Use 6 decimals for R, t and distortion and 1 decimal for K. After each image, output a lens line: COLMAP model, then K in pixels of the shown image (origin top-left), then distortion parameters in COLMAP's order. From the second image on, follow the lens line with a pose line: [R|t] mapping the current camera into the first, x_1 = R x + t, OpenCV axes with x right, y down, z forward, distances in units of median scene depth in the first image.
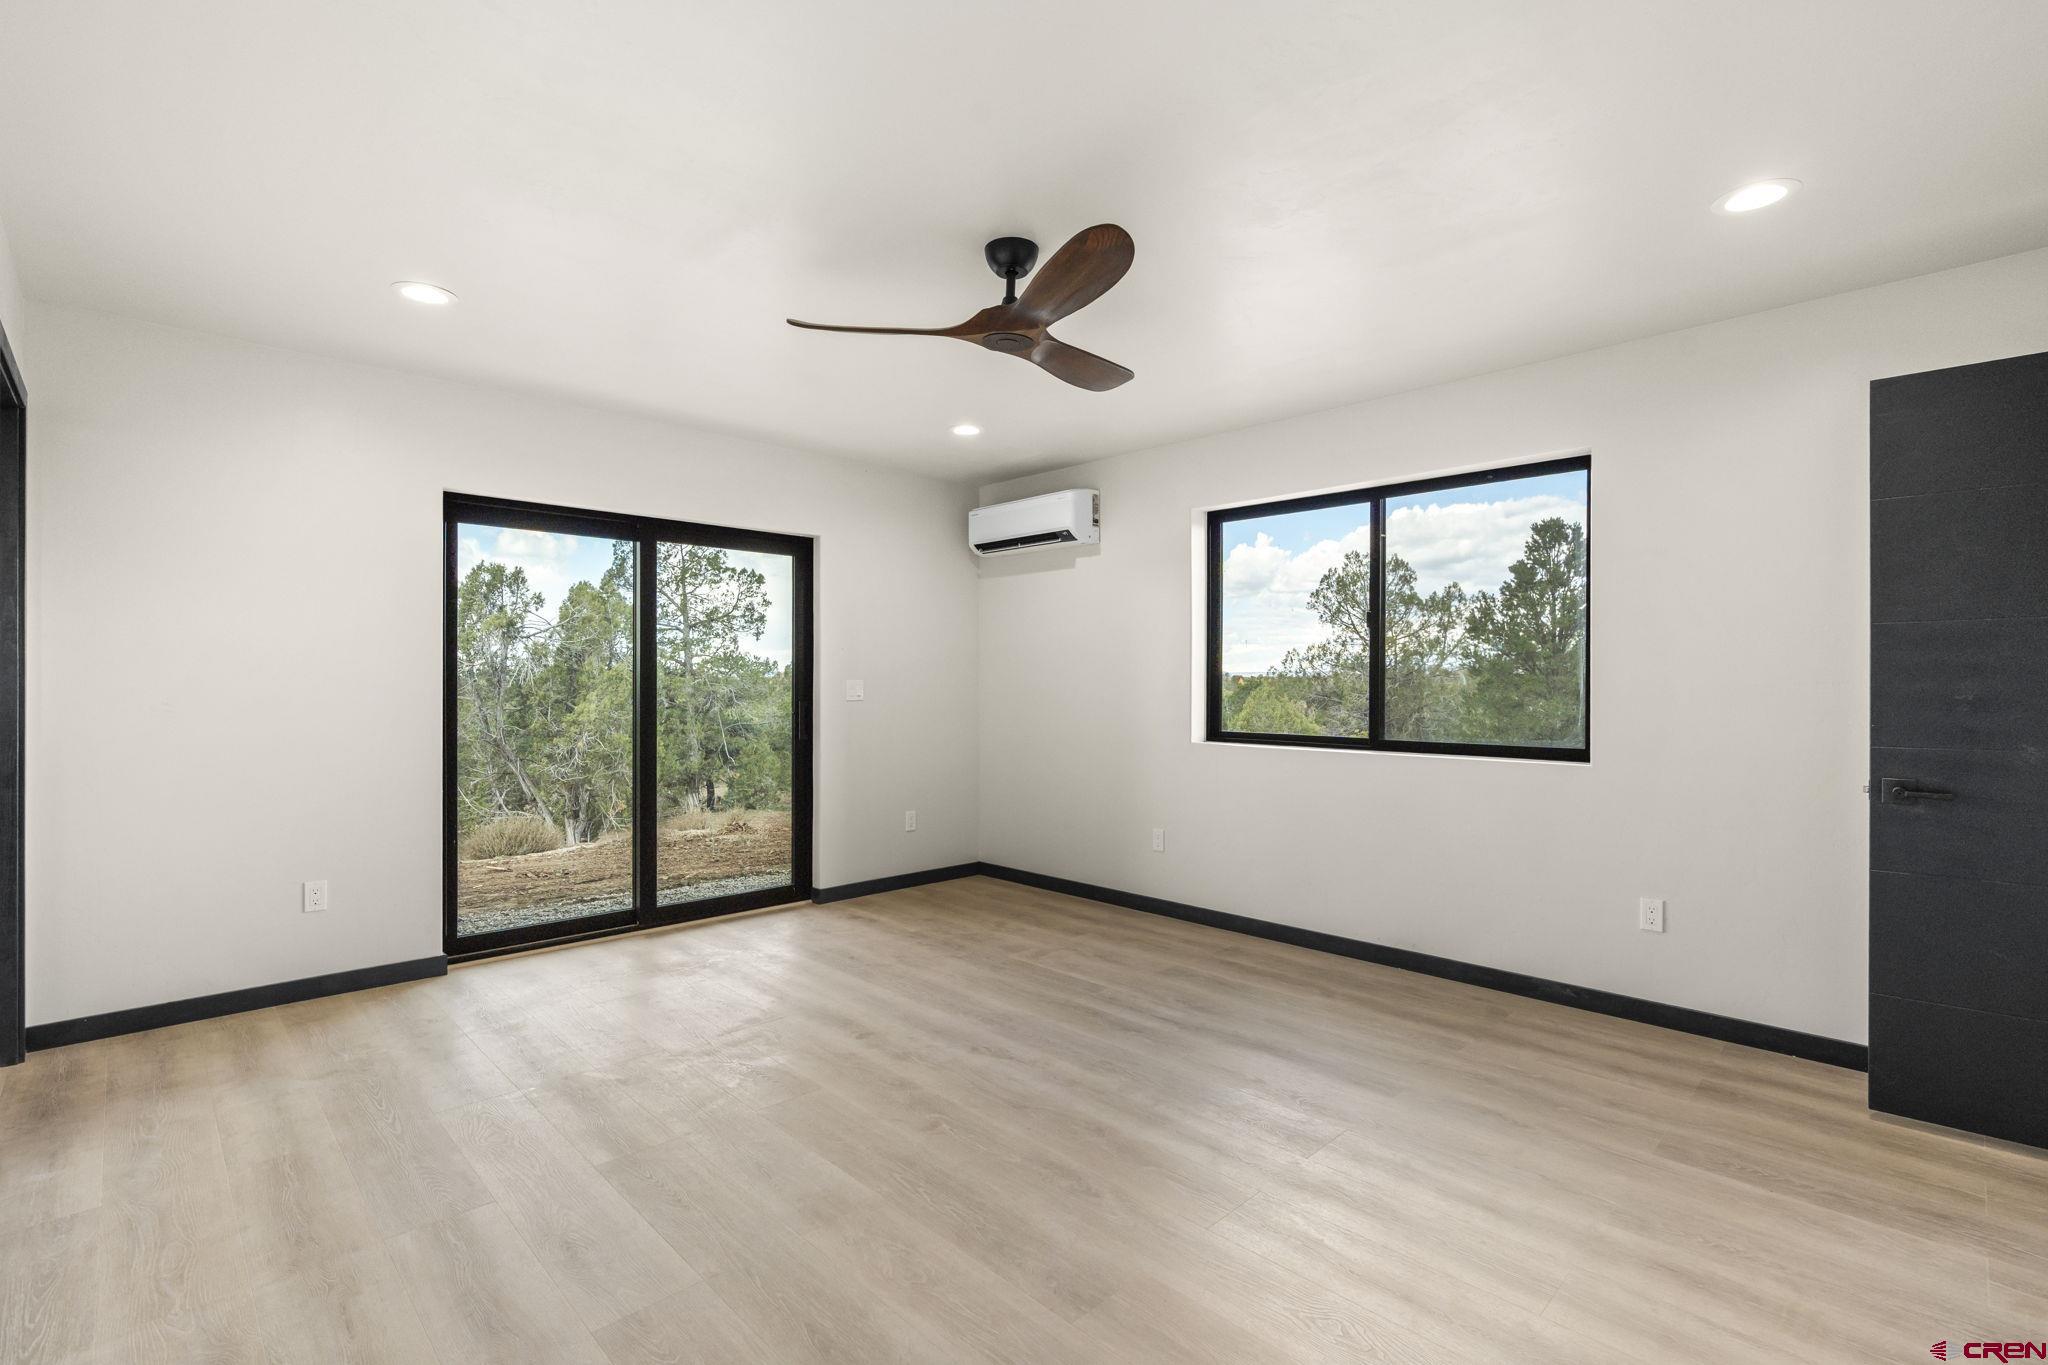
lens RADIAL K [[928.2, 0, 1003.9], [0, 928.2, 684.2], [0, 0, 1]] dist [-0.004432, 0.002872]
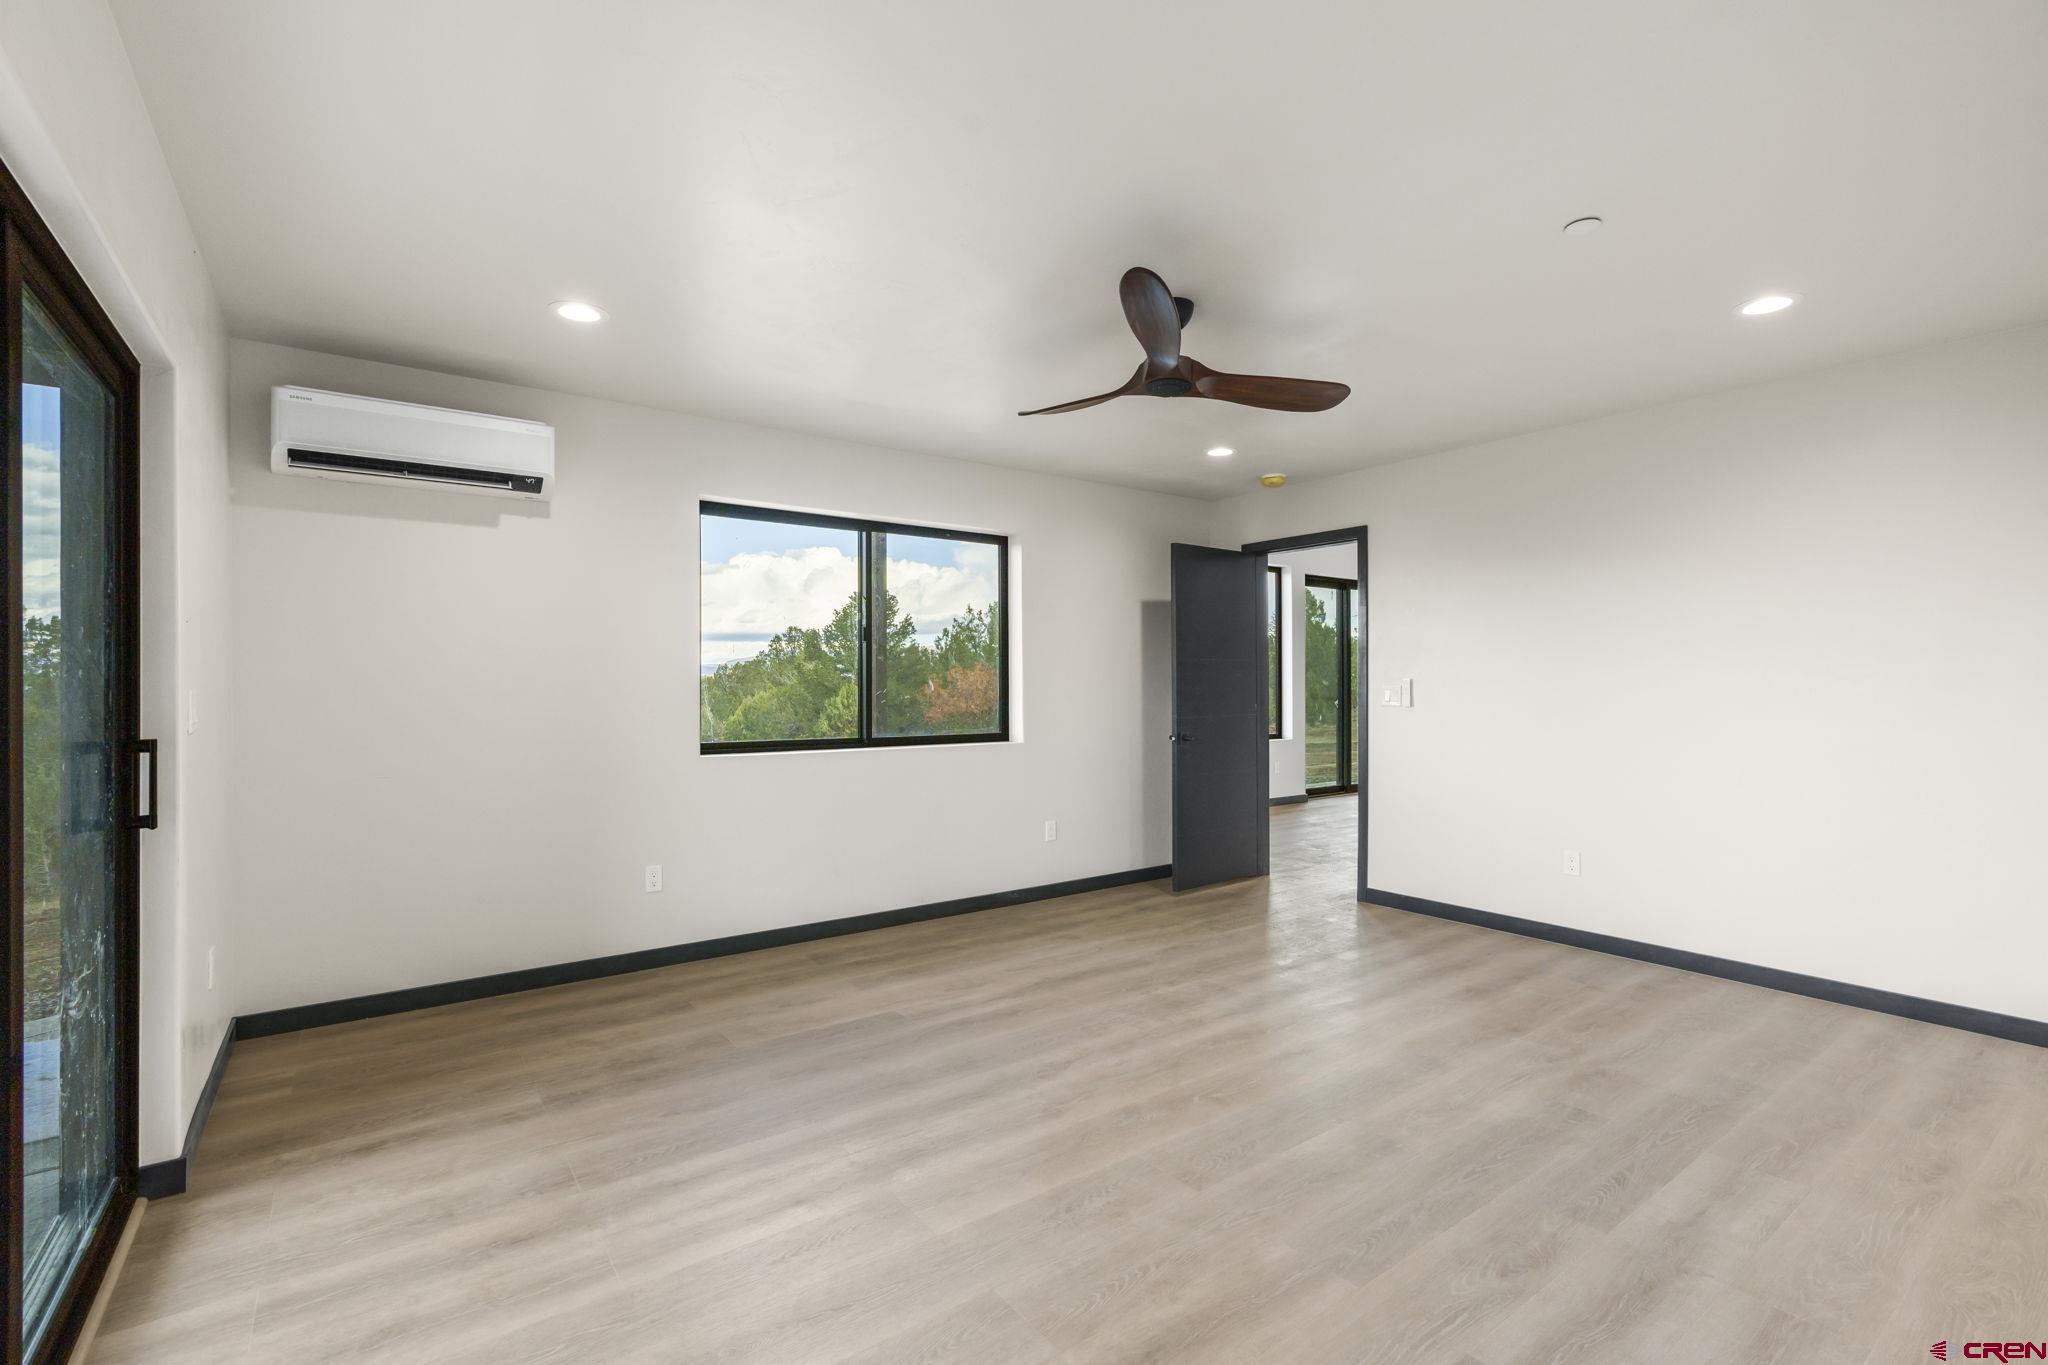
lens RADIAL K [[928.2, 0, 1015.2], [0, 928.2, 689.6], [0, 0, 1]] dist [-0.004432, 0.002872]
pose [[0.133710, -0.009334, 0.990977, -0.780320], [0.003622, 0.999954, 0.008930, -0.011320], [-0.991014, 0.002395, 0.133738, 0.716512]]
